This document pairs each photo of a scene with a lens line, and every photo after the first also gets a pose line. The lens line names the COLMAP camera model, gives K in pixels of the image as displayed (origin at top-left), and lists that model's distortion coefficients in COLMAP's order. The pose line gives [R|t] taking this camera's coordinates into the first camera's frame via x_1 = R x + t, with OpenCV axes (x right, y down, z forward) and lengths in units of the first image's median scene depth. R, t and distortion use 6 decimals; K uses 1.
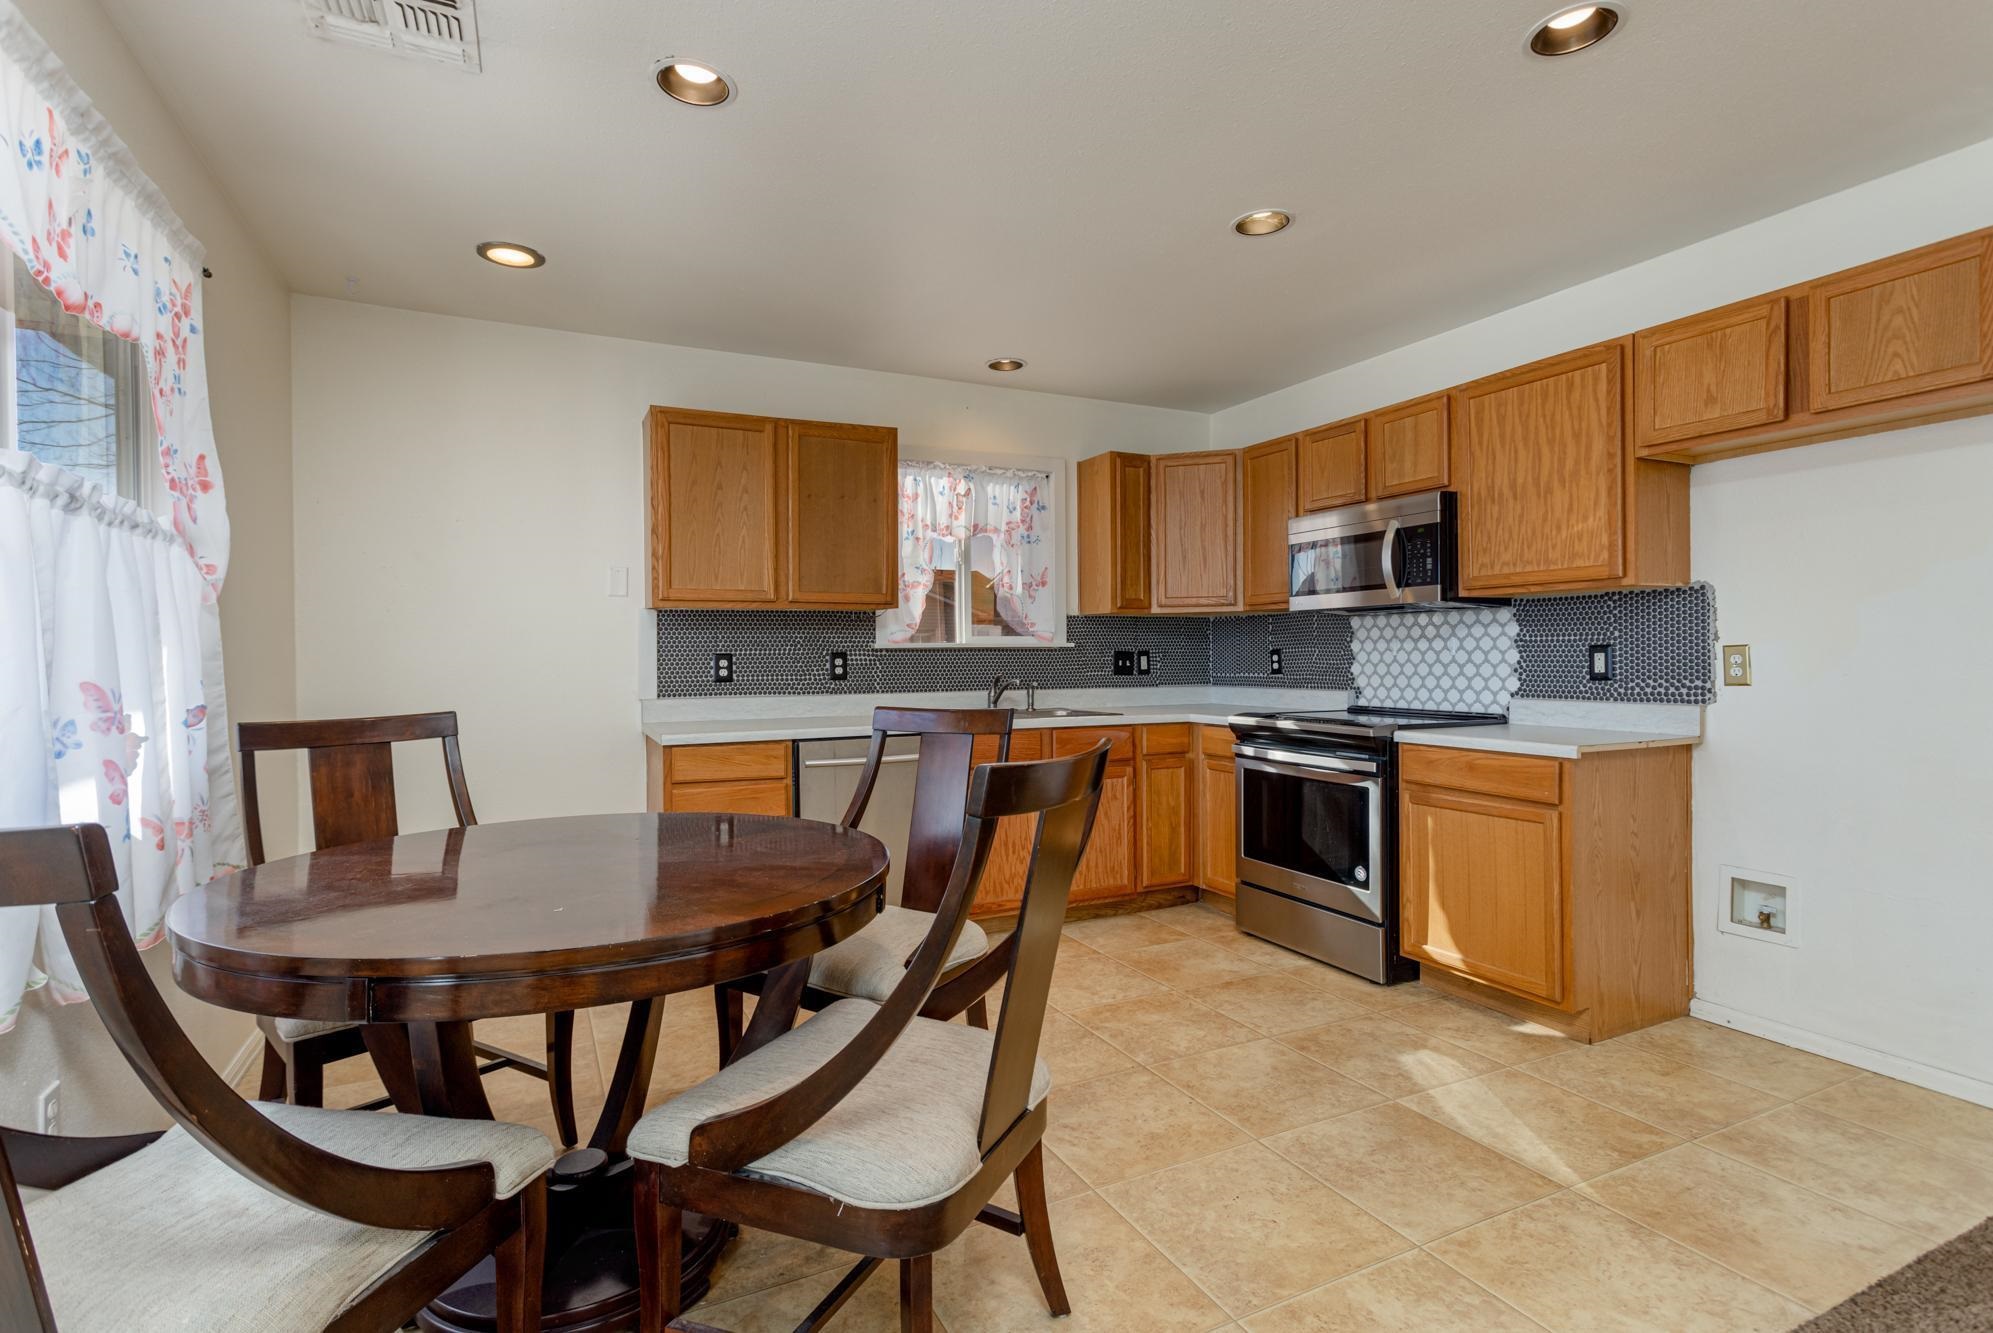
lens RADIAL K [[950.2, 0, 986.2], [0, 950.2, 664.2], [0, 0, 1]] dist [-0.003802, 0.002899]
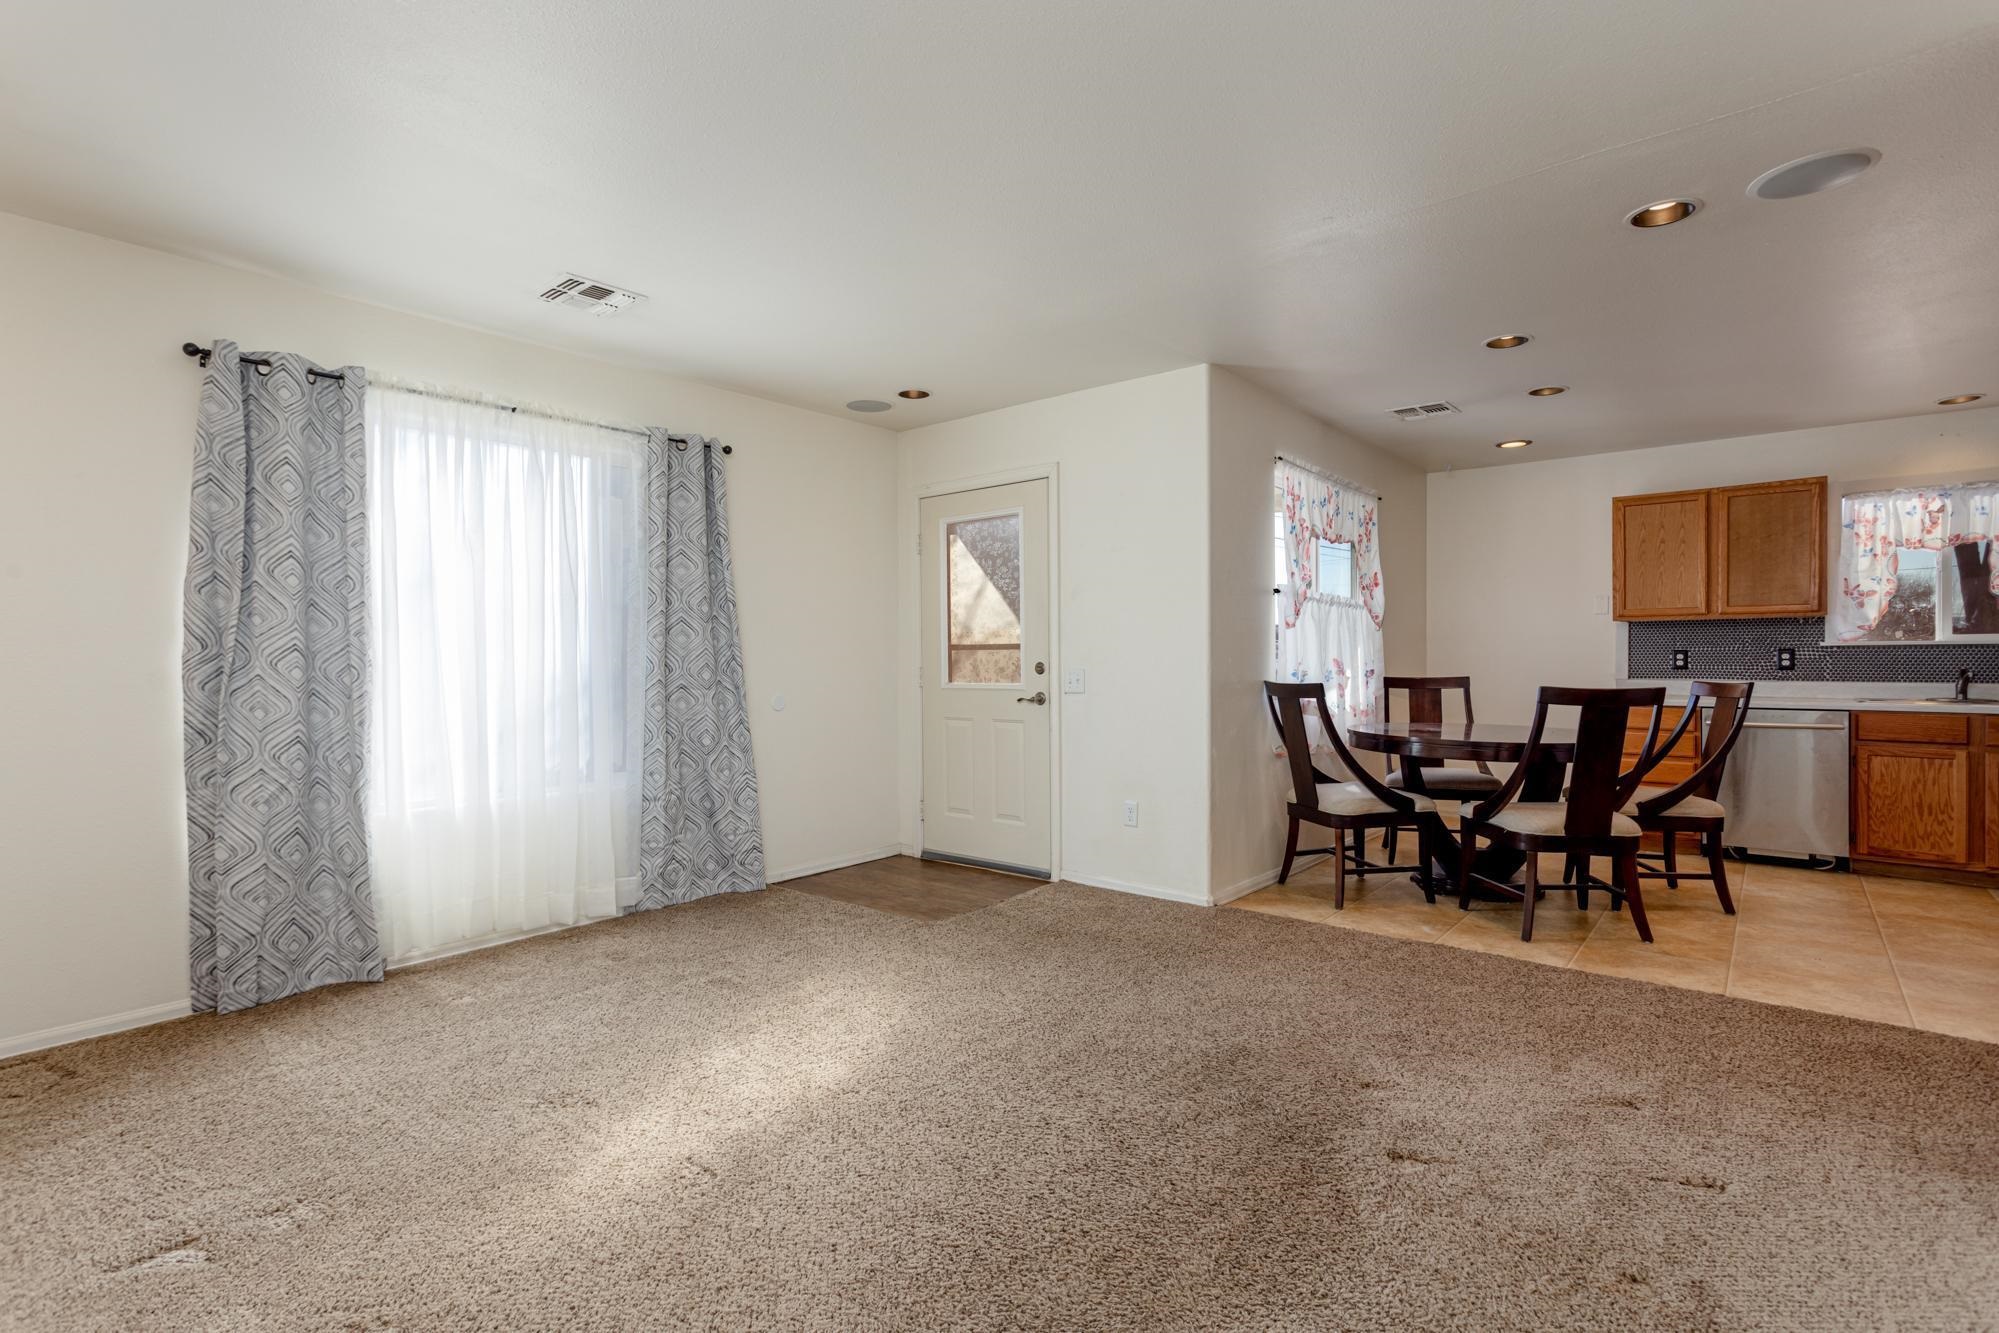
lens RADIAL K [[953.1, 0, 995.3], [0, 953.1, 663.5], [0, 0, 1]] dist [-0.003802, 0.002899]
pose [[0.412540, 0.013479, -0.910840, 0.714309], [-0.010801, 0.999893, 0.009905, 0.007625], [0.910876, 0.005751, 0.412641, -0.648852]]
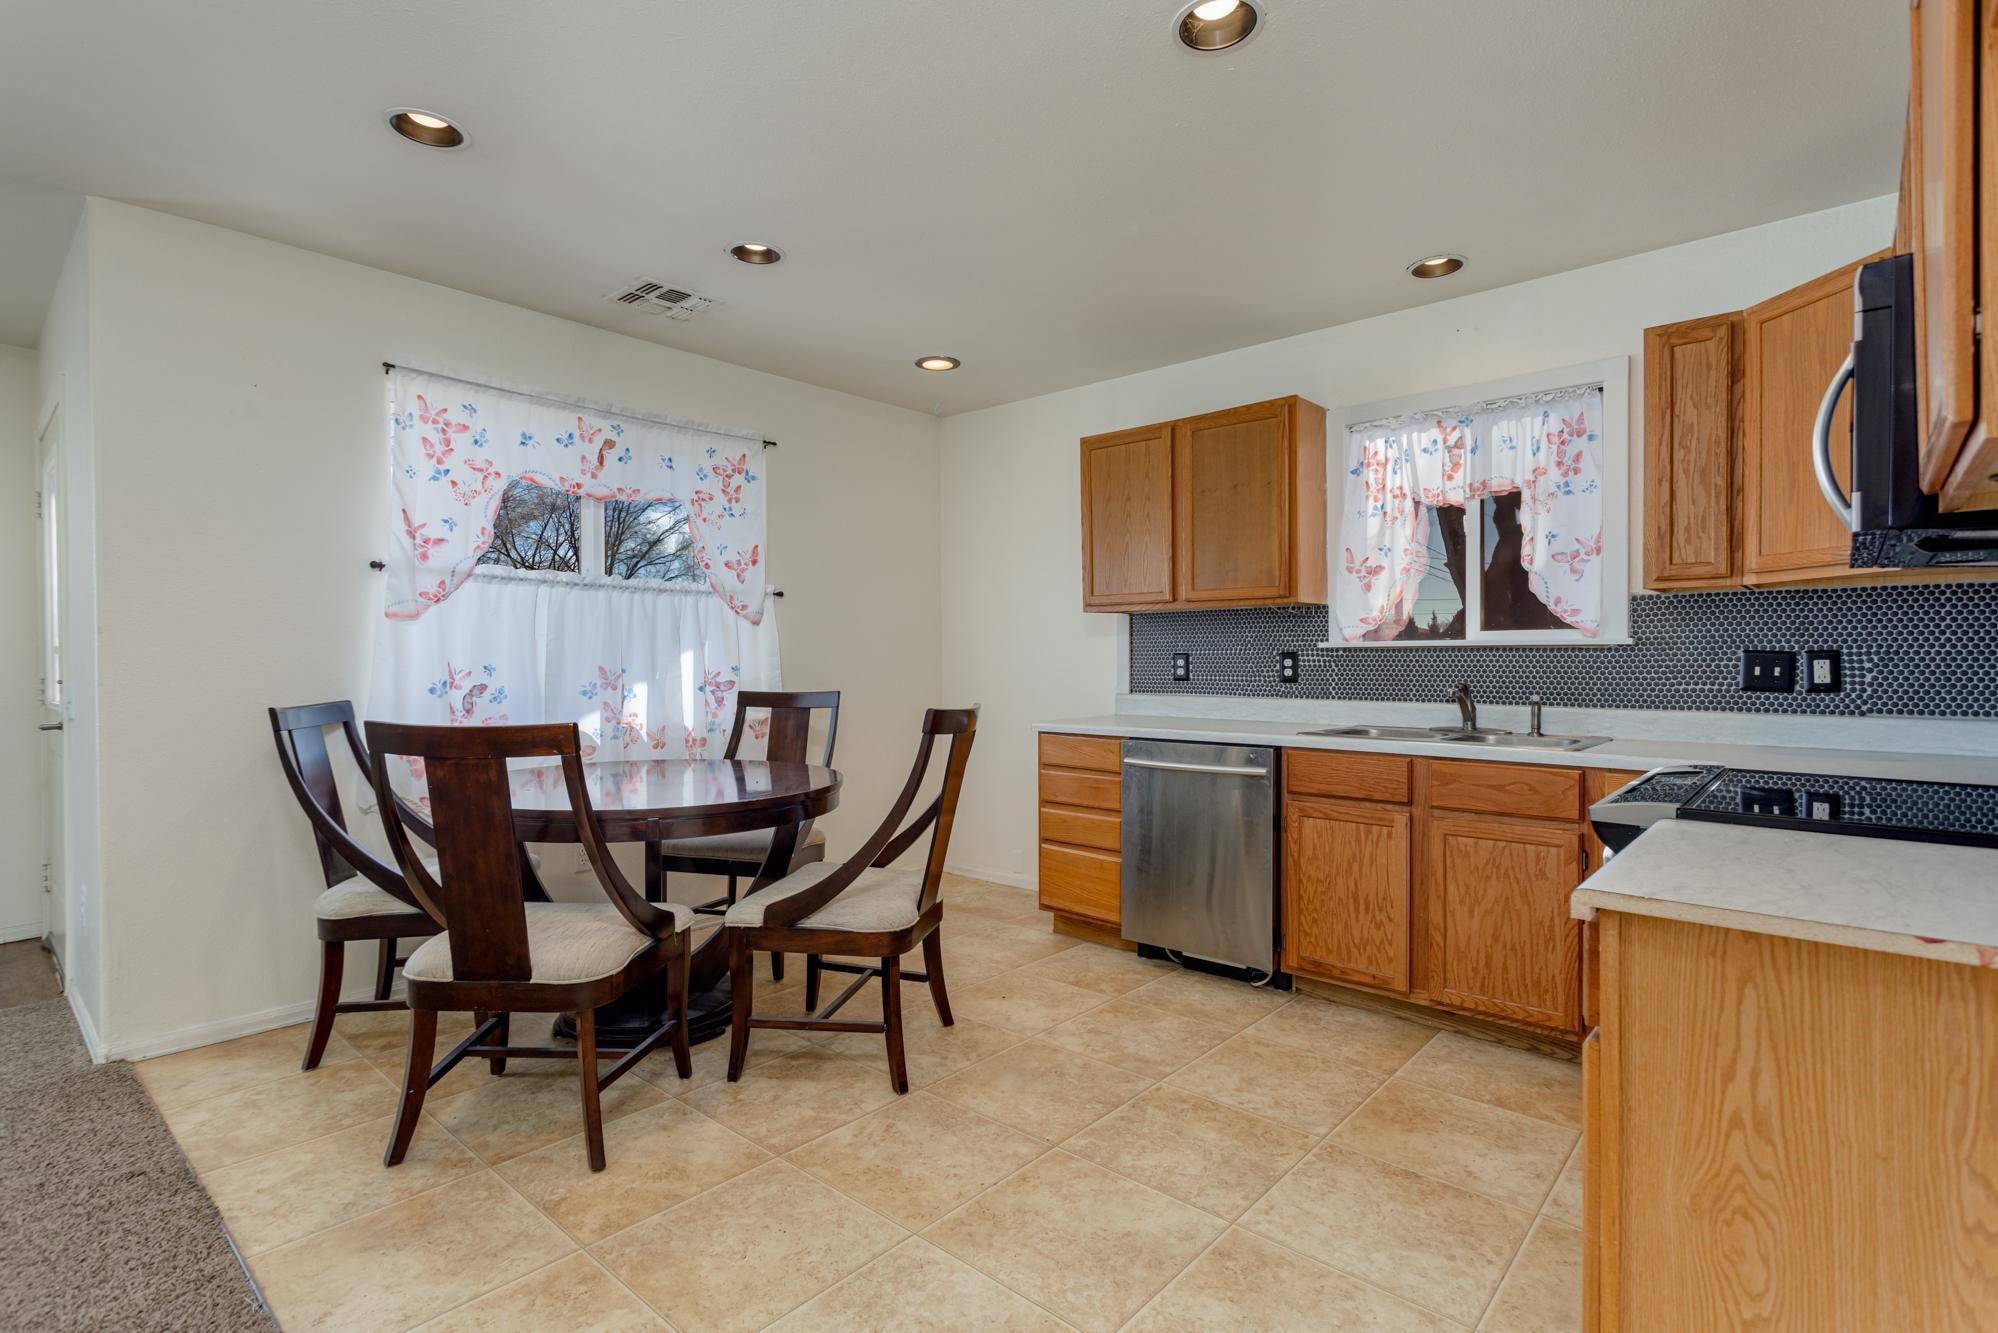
lens RADIAL K [[952.6, 0, 1008.3], [0, 952.6, 666.0], [0, 0, 1]] dist [-0.003802, 0.002899]
pose [[0.386745, 0.014830, -0.922068, 0.701345], [-0.011275, 0.999872, 0.011352, -0.008036], [0.922118, 0.006006, 0.386862, 0.482177]]
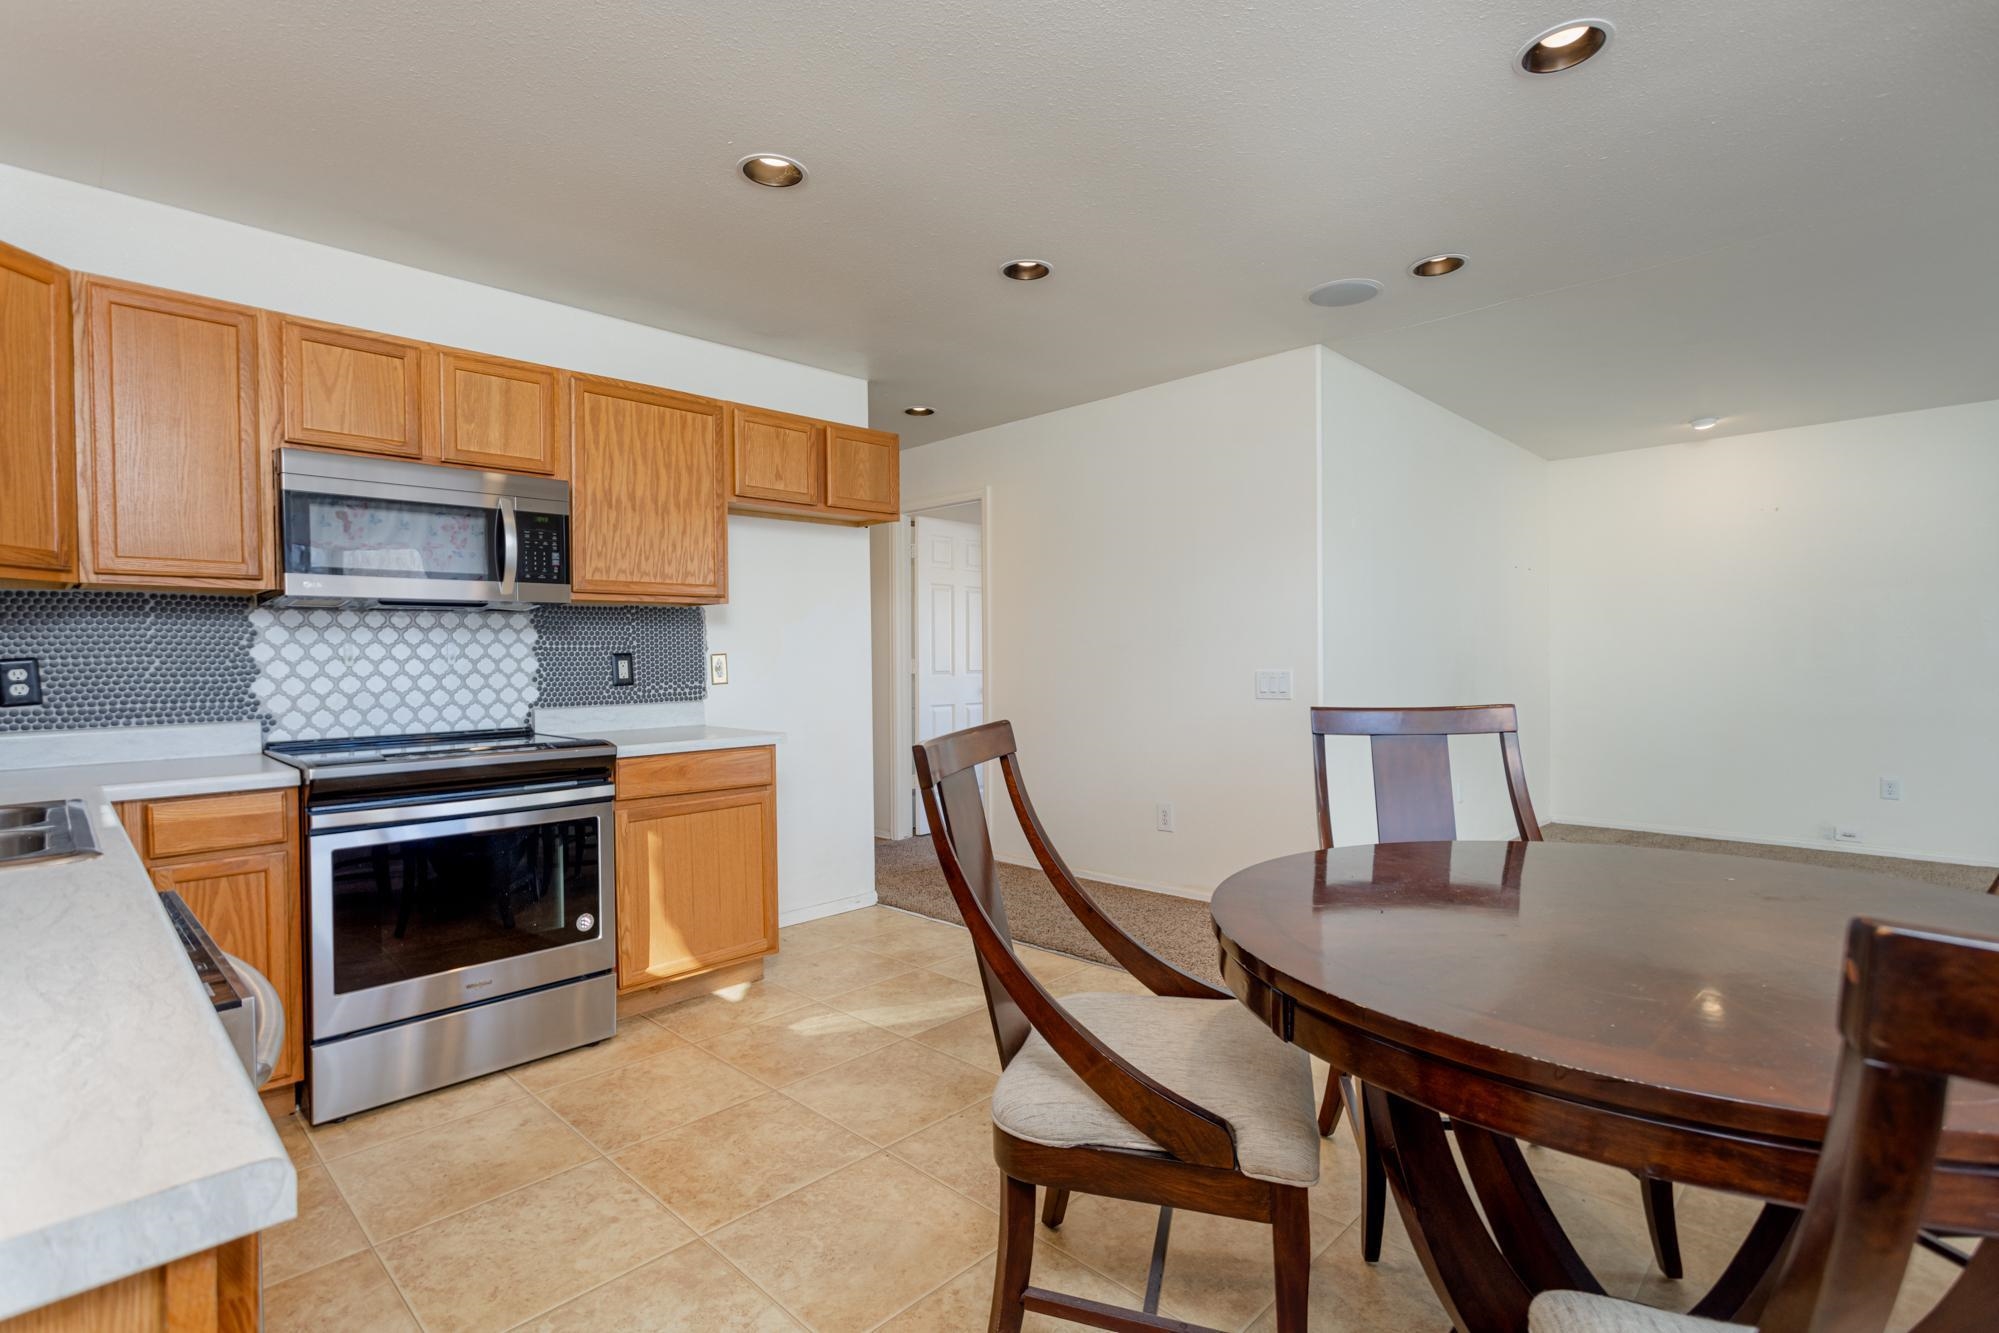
lens RADIAL K [[953.1, 0, 1014.3], [0, 953.1, 662.8], [0, 0, 1]] dist [-0.003802, 0.002899]
pose [[-0.342558, 0.002413, 0.939494, -0.505832], [0.023072, 0.999717, 0.005845, -0.004813], [-0.939213, 0.023679, -0.342516, 0.890103]]
